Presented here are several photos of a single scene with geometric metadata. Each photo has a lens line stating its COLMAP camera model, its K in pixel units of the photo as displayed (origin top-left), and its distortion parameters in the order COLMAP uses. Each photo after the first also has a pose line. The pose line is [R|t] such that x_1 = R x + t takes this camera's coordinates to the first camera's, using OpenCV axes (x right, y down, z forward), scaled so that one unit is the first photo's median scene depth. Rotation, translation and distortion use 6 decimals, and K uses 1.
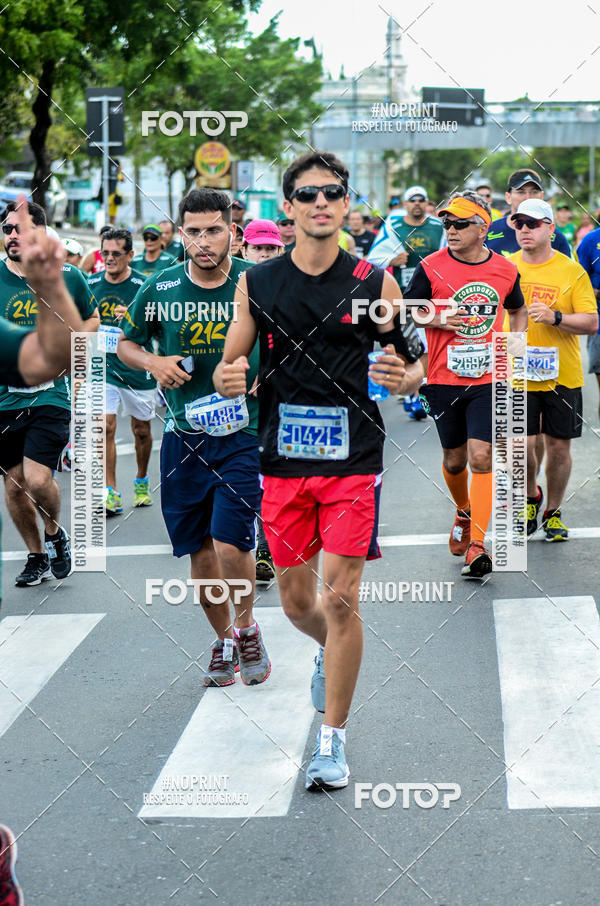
lens RADIAL K [[4059.4, 0, 299.8], [0, 4059.4, 468.8], [0, 0, 1]] dist [-0.192187, 9.635495]
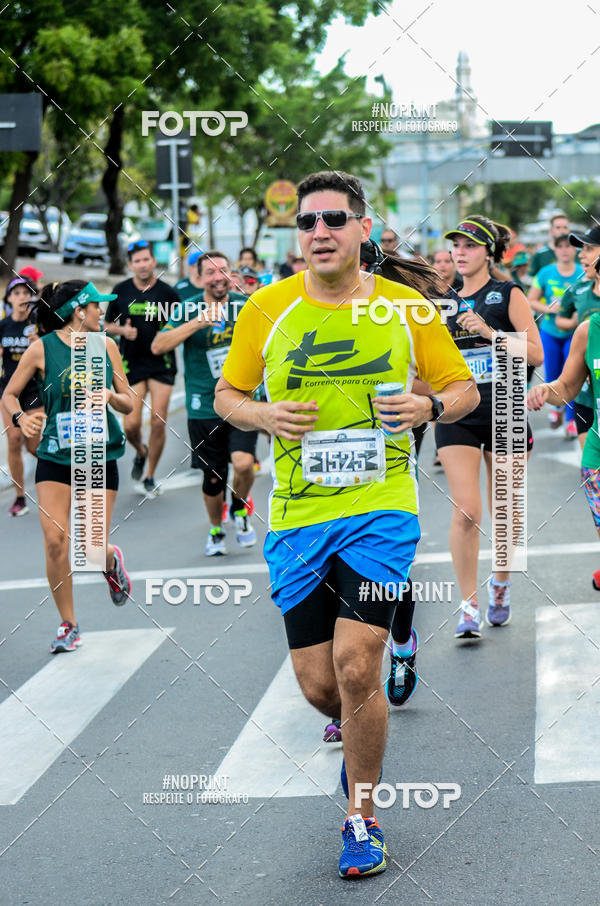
lens RADIAL K [[4342.2, 0, 300.0], [0, 4342.2, 453.0], [0, 0, 1]] dist [0.103023, -7.462097]
pose [[0.999425, -0.022735, -0.025138, 0.008823], [0.022337, 0.999622, -0.016025, 0.005072], [0.025493, 0.015455, 0.999556, -0.086119]]
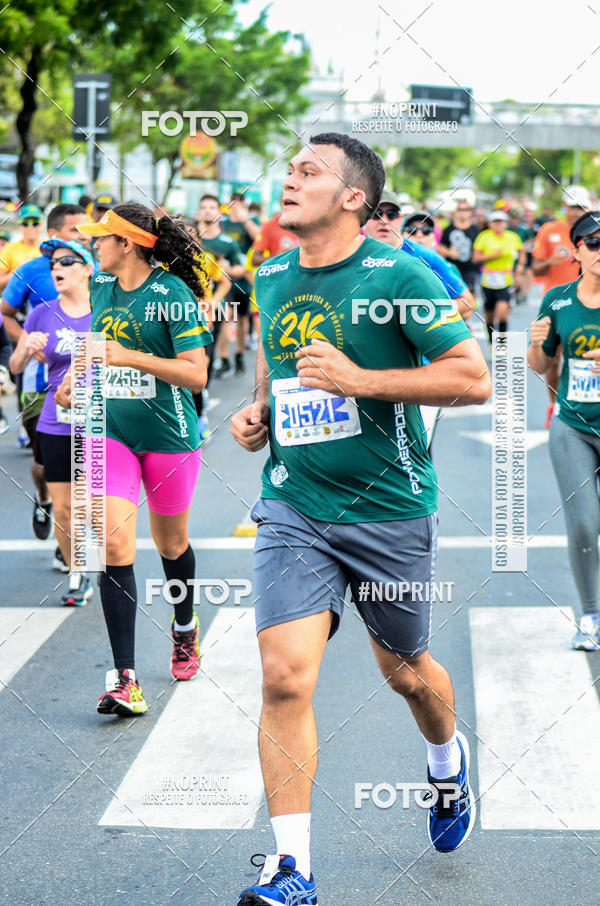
lens RADIAL K [[3968.8, 0, 300.0], [0, 3968.8, 453.0], [0, 0, 1]] dist [-0.070423, 1.504741]
pose [[0.999431, 0.033046, 0.006744, -0.000551], [-0.033041, 0.999454, -0.000760, -0.001752], [-0.006765, 0.000537, 0.999977, 0.023976]]
